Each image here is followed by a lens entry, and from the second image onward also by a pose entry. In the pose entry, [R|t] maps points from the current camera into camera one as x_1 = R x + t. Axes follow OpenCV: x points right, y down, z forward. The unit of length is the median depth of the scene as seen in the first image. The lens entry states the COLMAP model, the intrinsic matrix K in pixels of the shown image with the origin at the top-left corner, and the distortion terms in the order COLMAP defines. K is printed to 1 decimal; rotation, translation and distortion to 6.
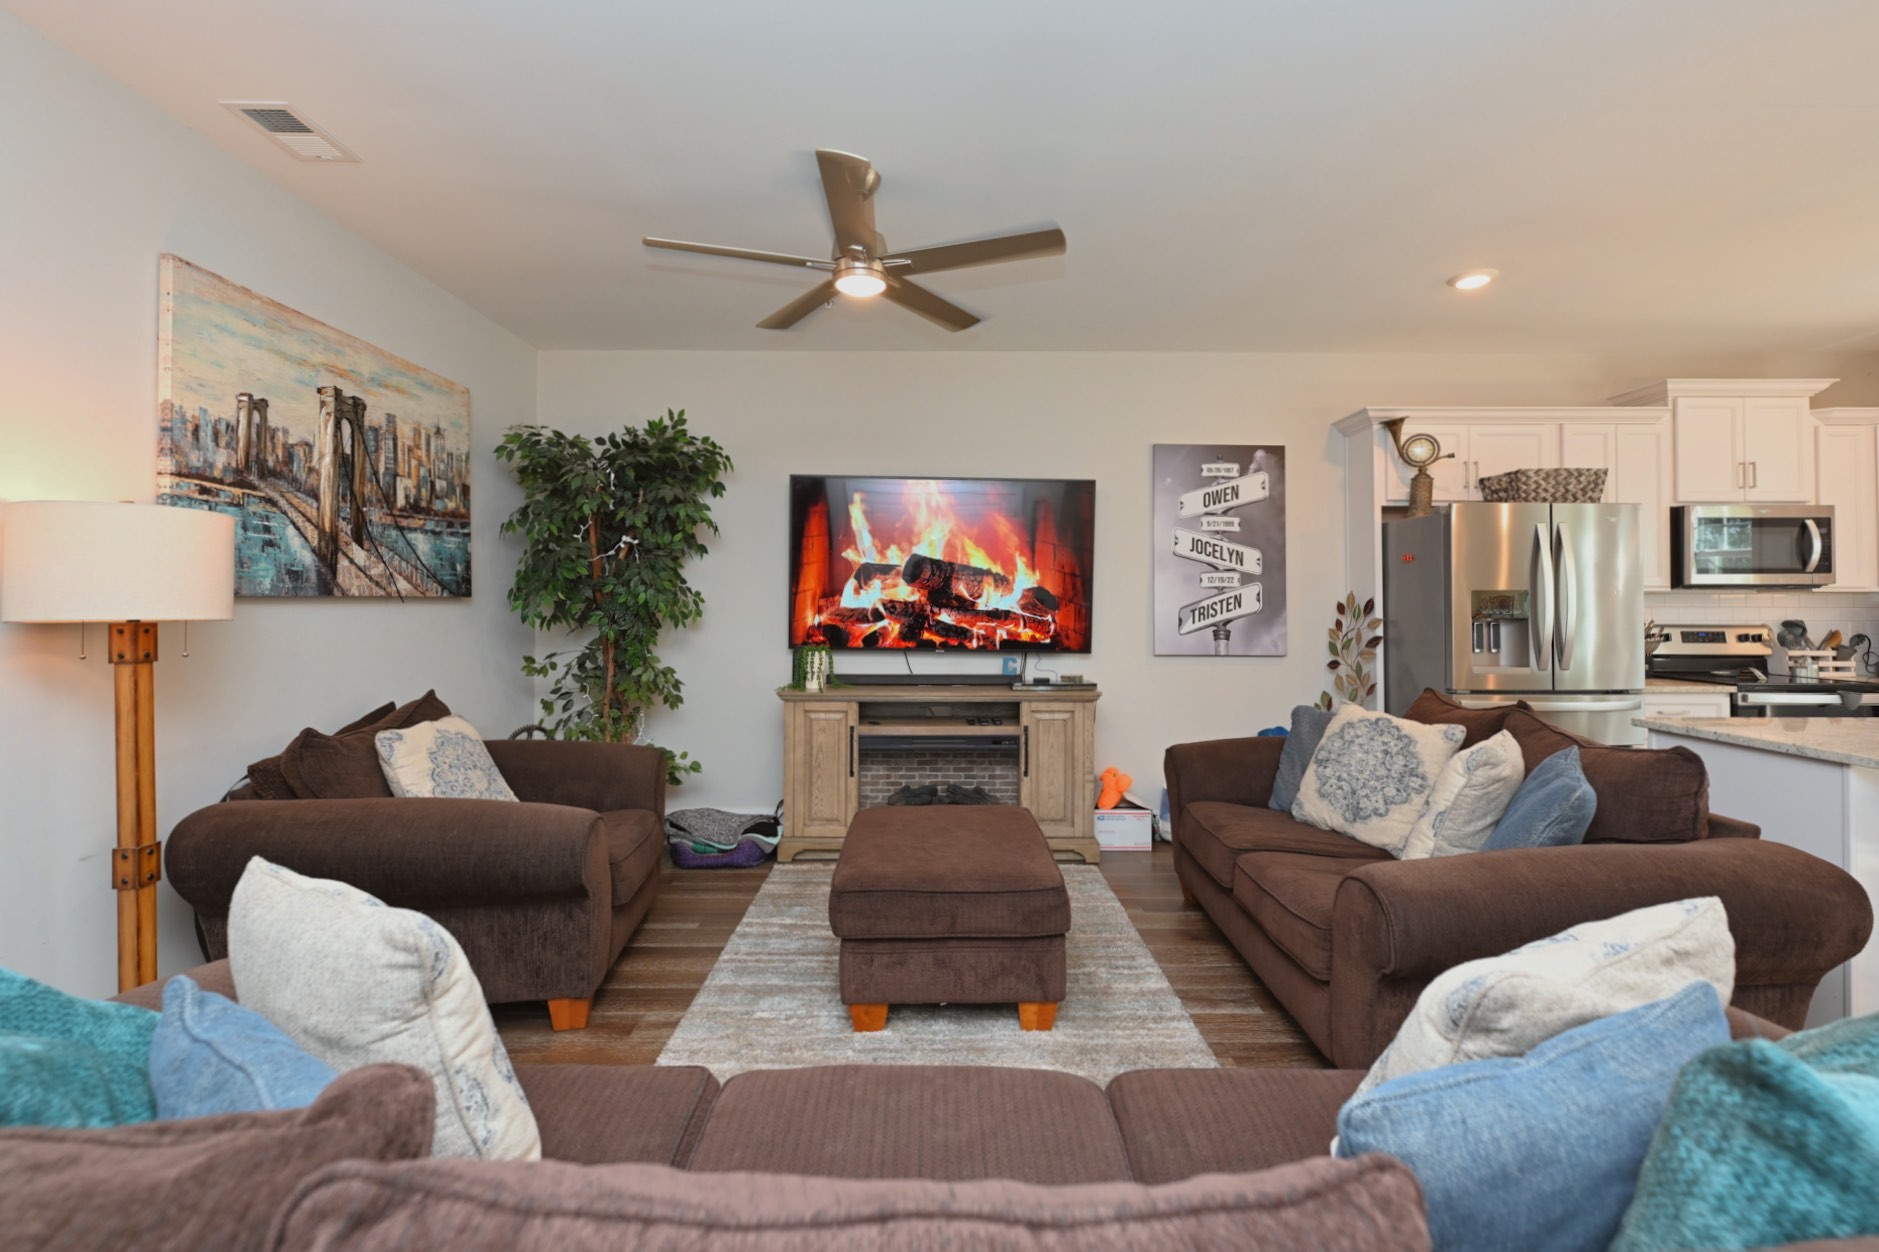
lens RADIAL K [[780.7, 0, 936.1], [0, 780.7, 594.0], [0, 0, 1]] dist [0.000245, -0.000017]
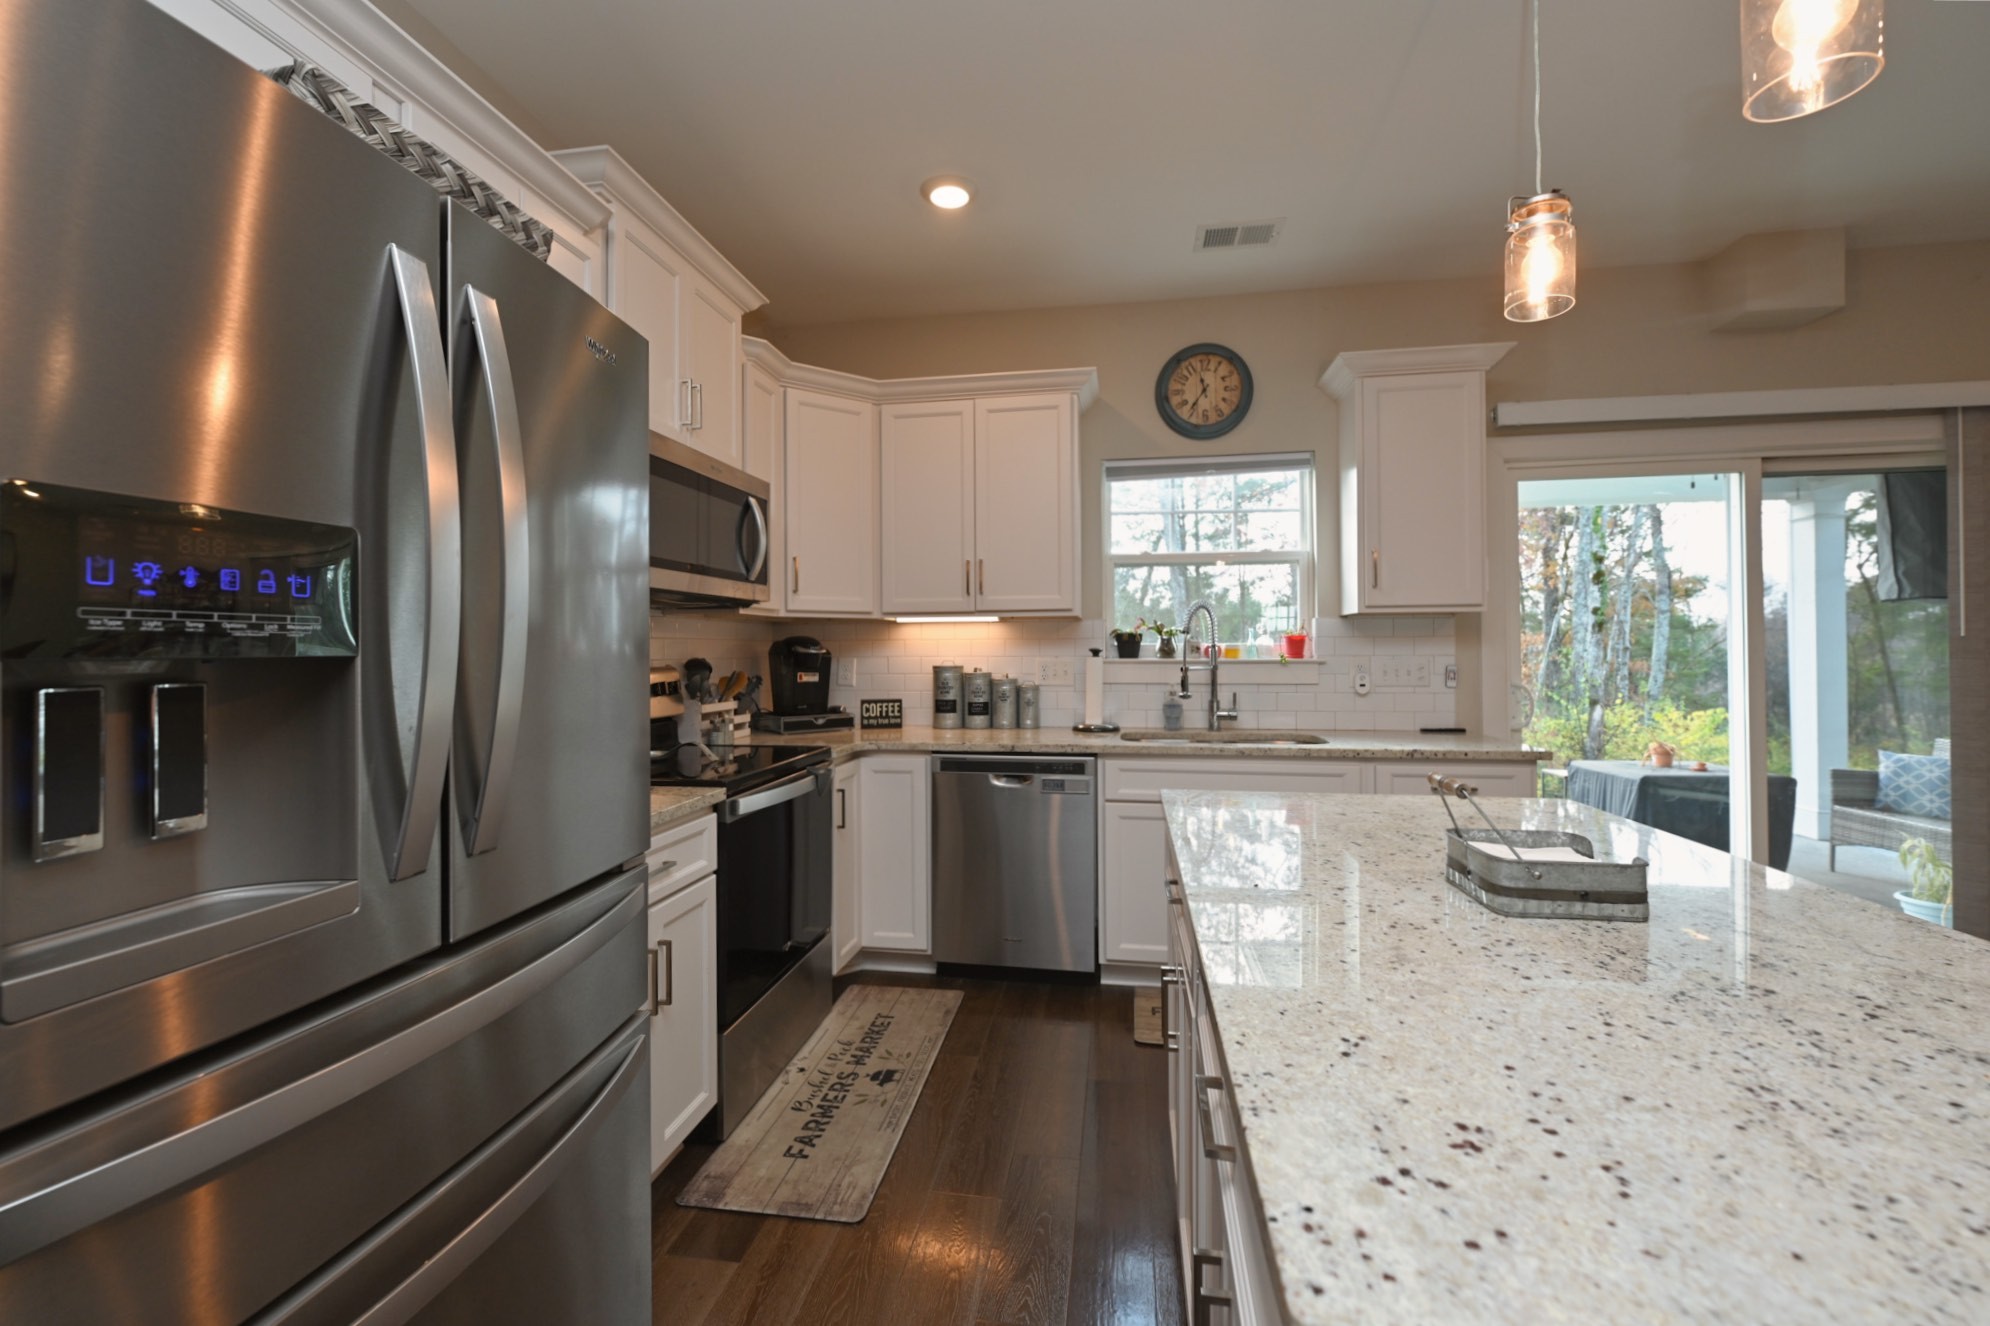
lens RADIAL K [[816.0, 0, 991.0], [0, 816.0, 639.6], [0, 0, 1]] dist [0.000552, 0.000171]
pose [[0.166202, 0.007677, 0.986062, 0.460441], [-0.004046, 0.999967, -0.007103, 0.021690], [-0.986083, -0.002809, 0.166228, 0.643590]]
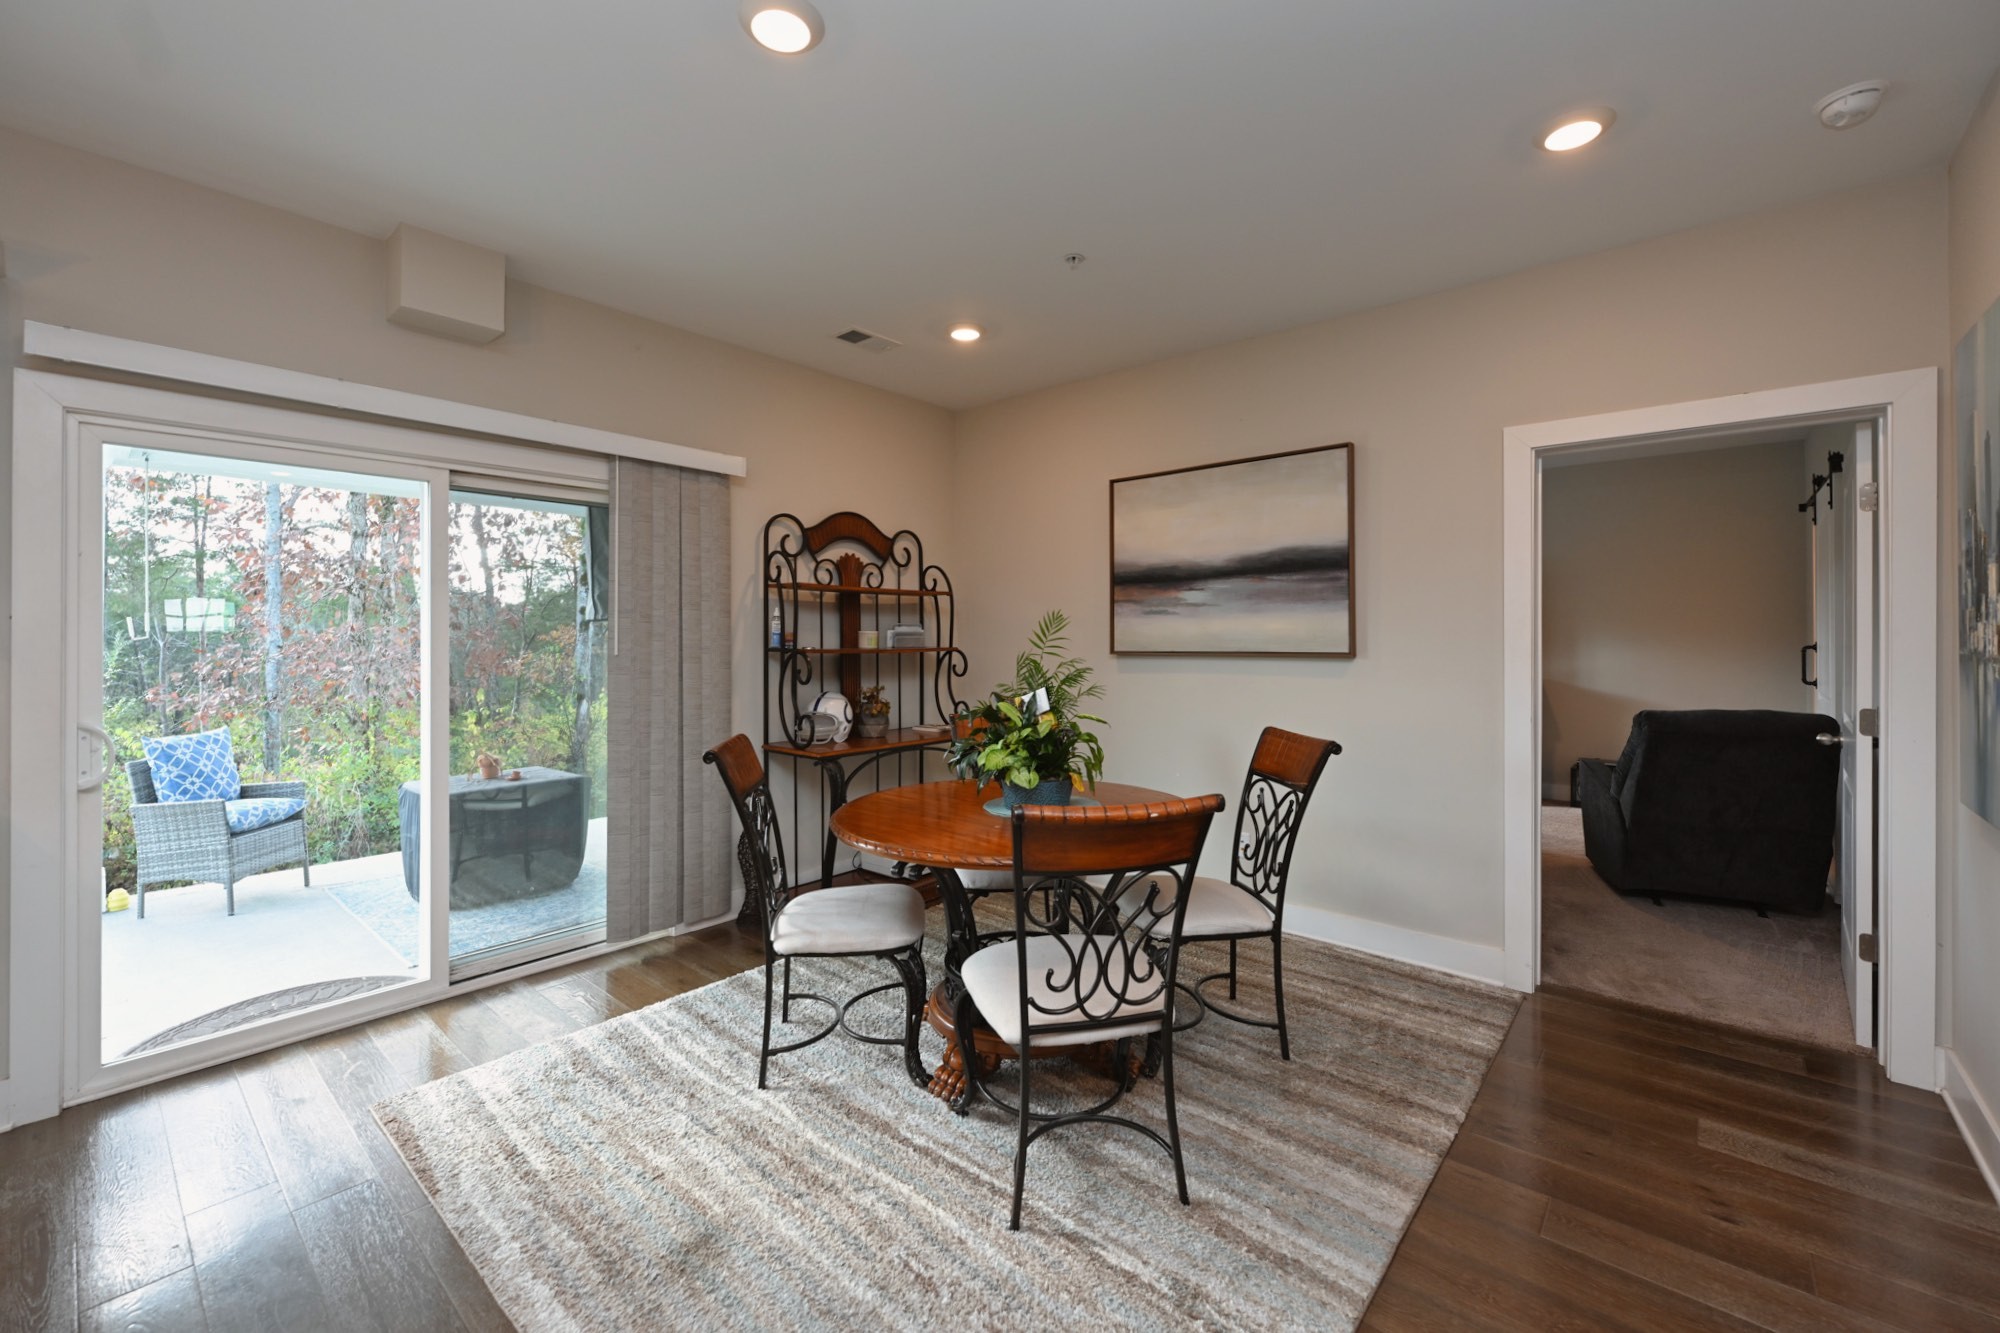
lens RADIAL K [[798.4, 0, 995.7], [0, 798.4, 629.2], [0, 0, 1]] dist [0.000063, 0.000044]
pose [[-0.745013, 0.002556, 0.667045, 0.490951], [-0.010678, 0.999819, -0.015756, -0.006289], [-0.666965, -0.018861, -0.744850, 0.287442]]
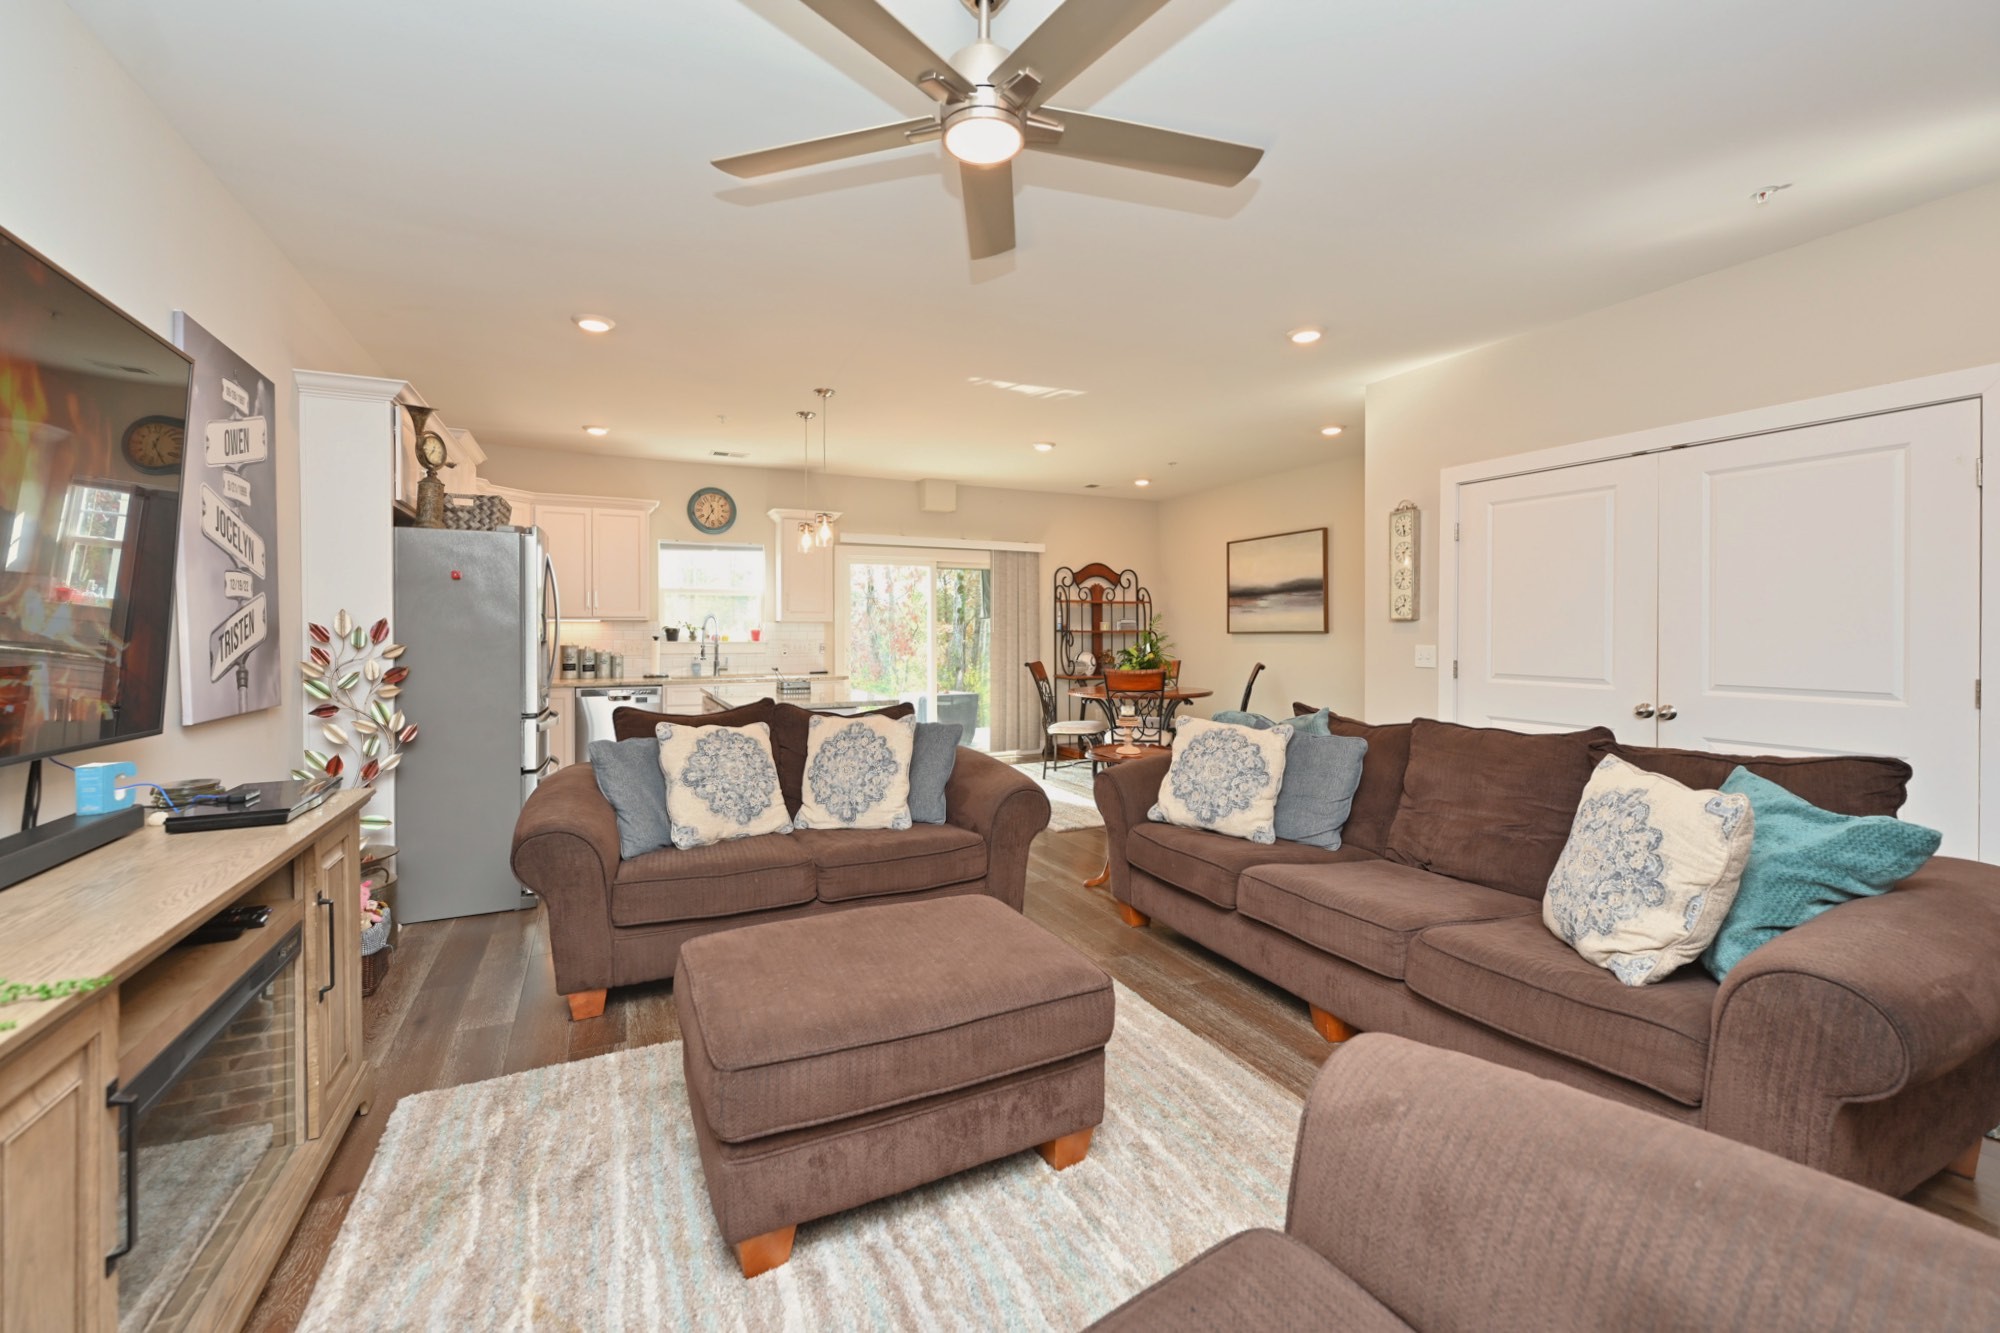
lens RADIAL K [[820.1, 0, 996.0], [0, 820.1, 643.0], [0, 0, 1]] dist [0.000552, 0.000171]
pose [[-0.423584, -0.015374, 0.905726, -0.430243], [-0.010620, 0.999872, 0.012005, 0.011597], [-0.905795, -0.004534, -0.423693, 0.748772]]
